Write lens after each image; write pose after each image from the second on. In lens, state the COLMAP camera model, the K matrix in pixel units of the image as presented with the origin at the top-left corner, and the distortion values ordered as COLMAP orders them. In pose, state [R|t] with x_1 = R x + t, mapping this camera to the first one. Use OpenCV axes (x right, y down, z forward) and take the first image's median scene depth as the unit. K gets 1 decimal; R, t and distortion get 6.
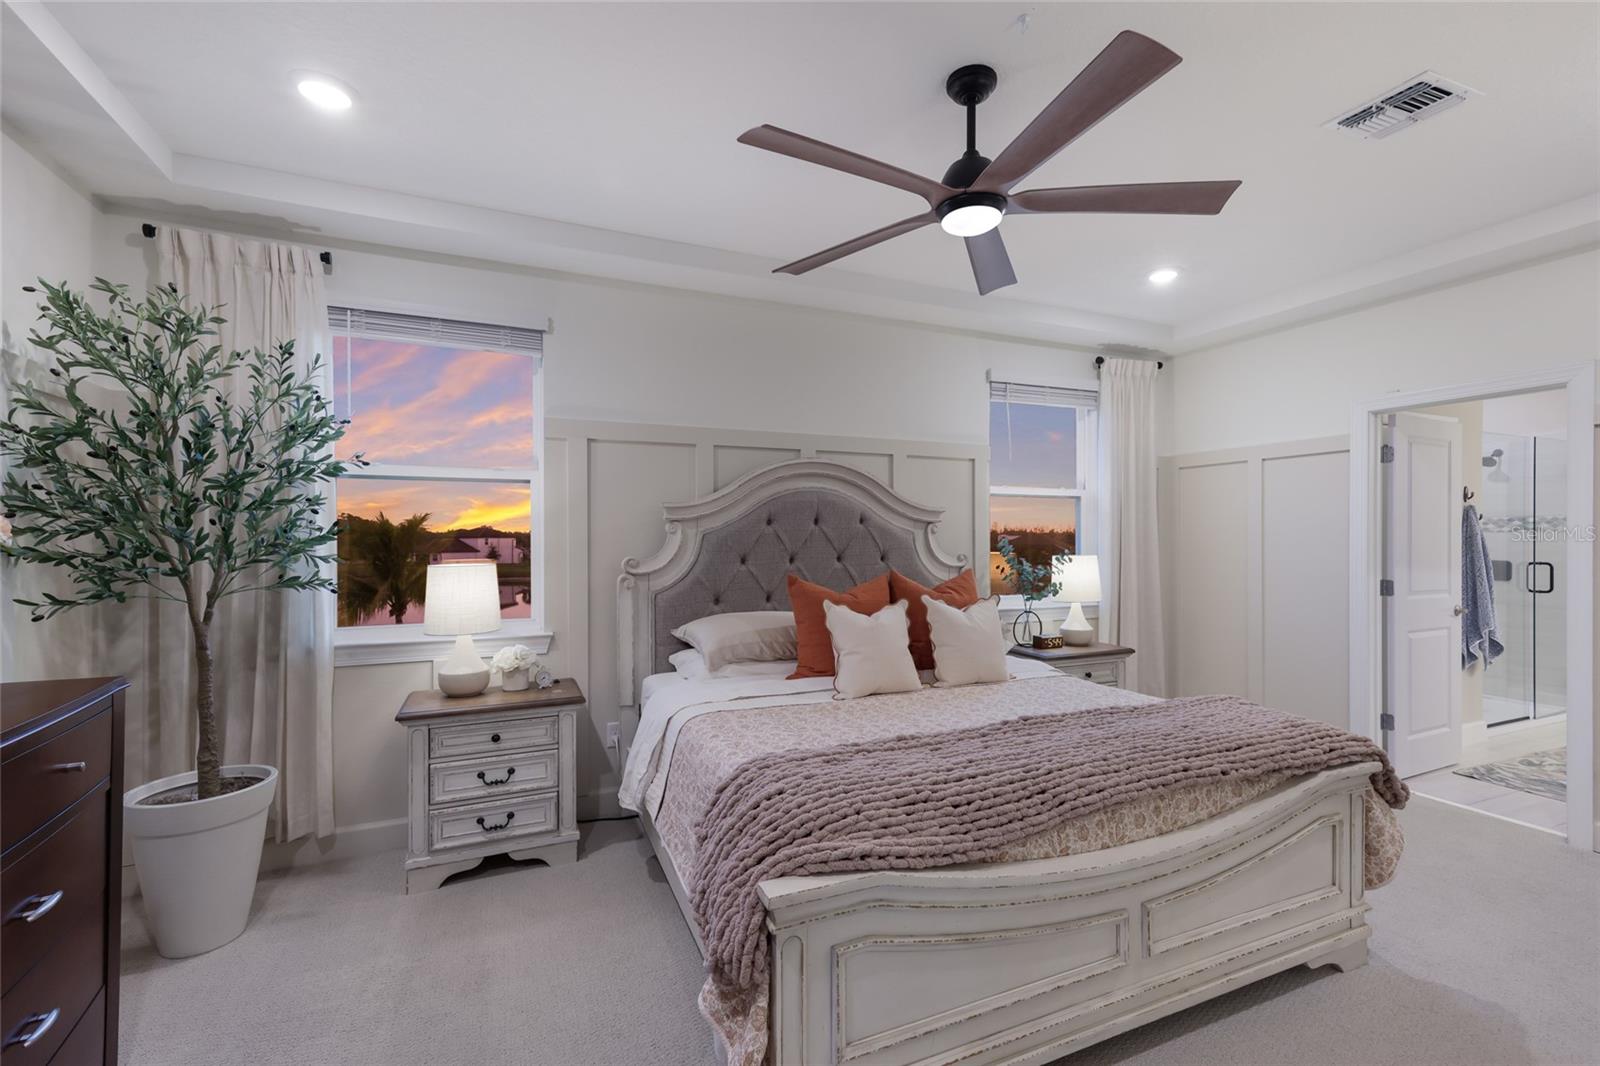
lens RADIAL K [[697.7, 0, 799.7], [0, 697.7, 535.4], [0, 0, 1]] dist [0.013586, -0.000918]
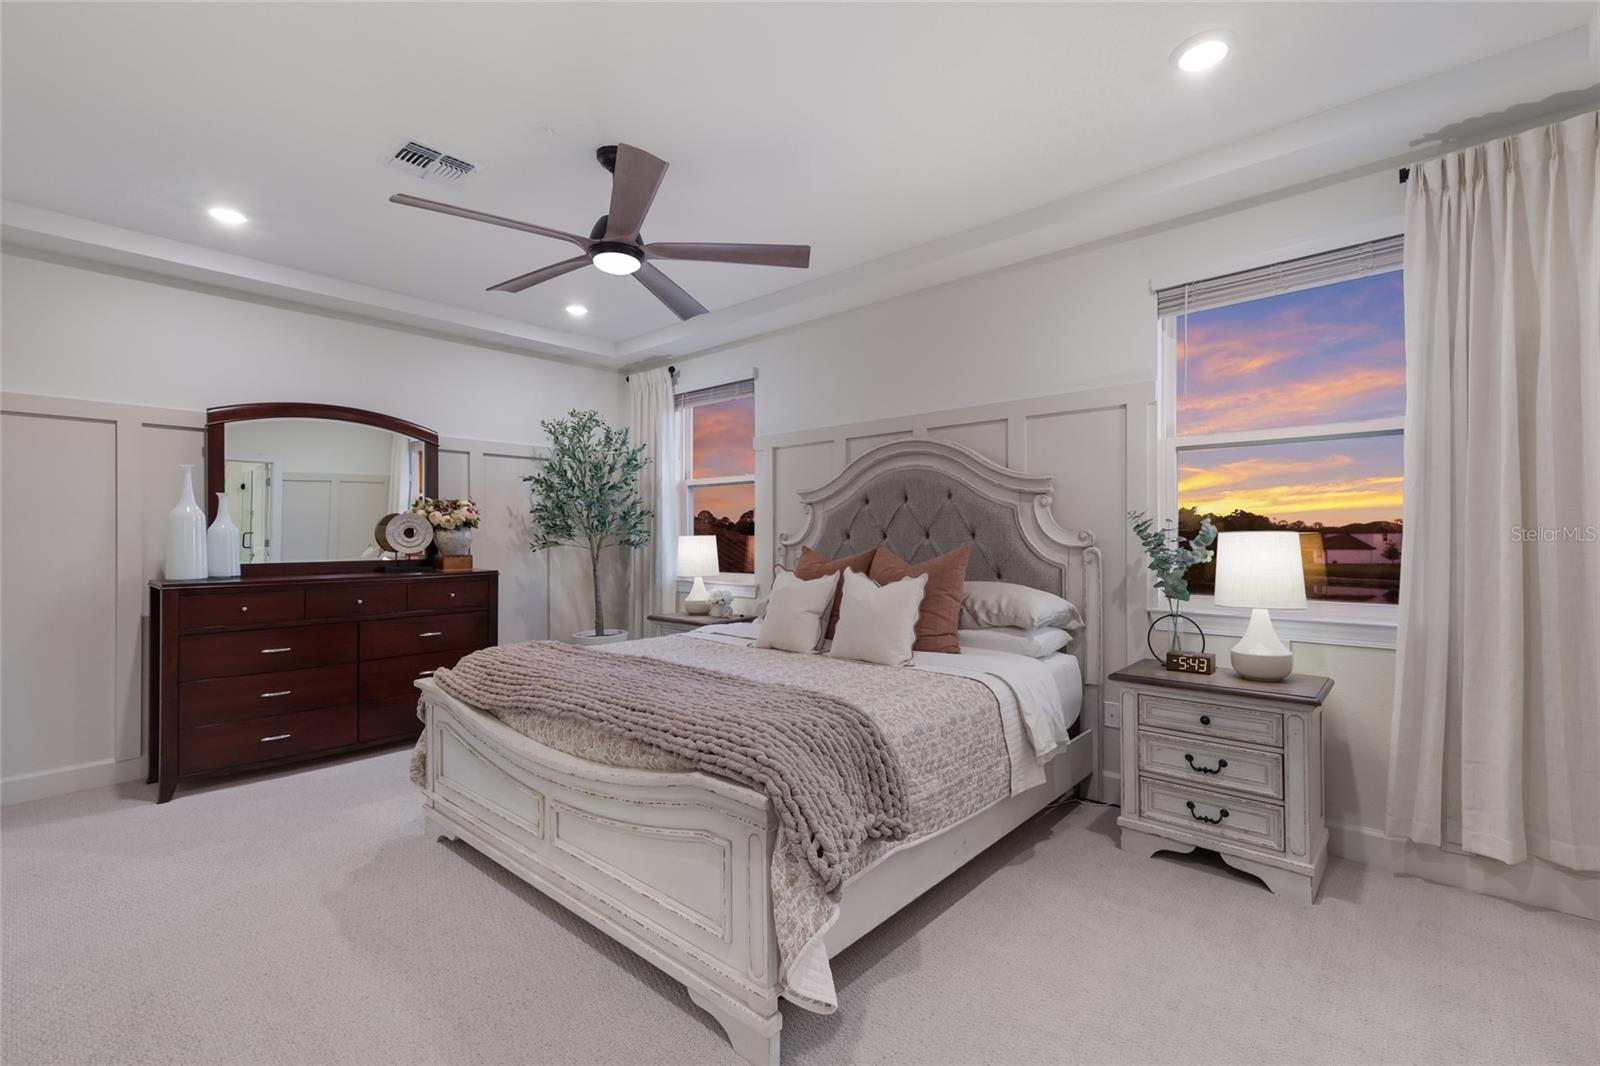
lens RADIAL K [[697.7, 0, 855.6], [0, 697.7, 536.6], [0, 0, 1]] dist [0.013586, -0.000918]
pose [[0.447492, -0.000033, -0.894288, 0.883485], [0.004990, 0.999985, 0.002460, 0.031565], [0.894274, -0.005564, 0.447485, 0.450993]]
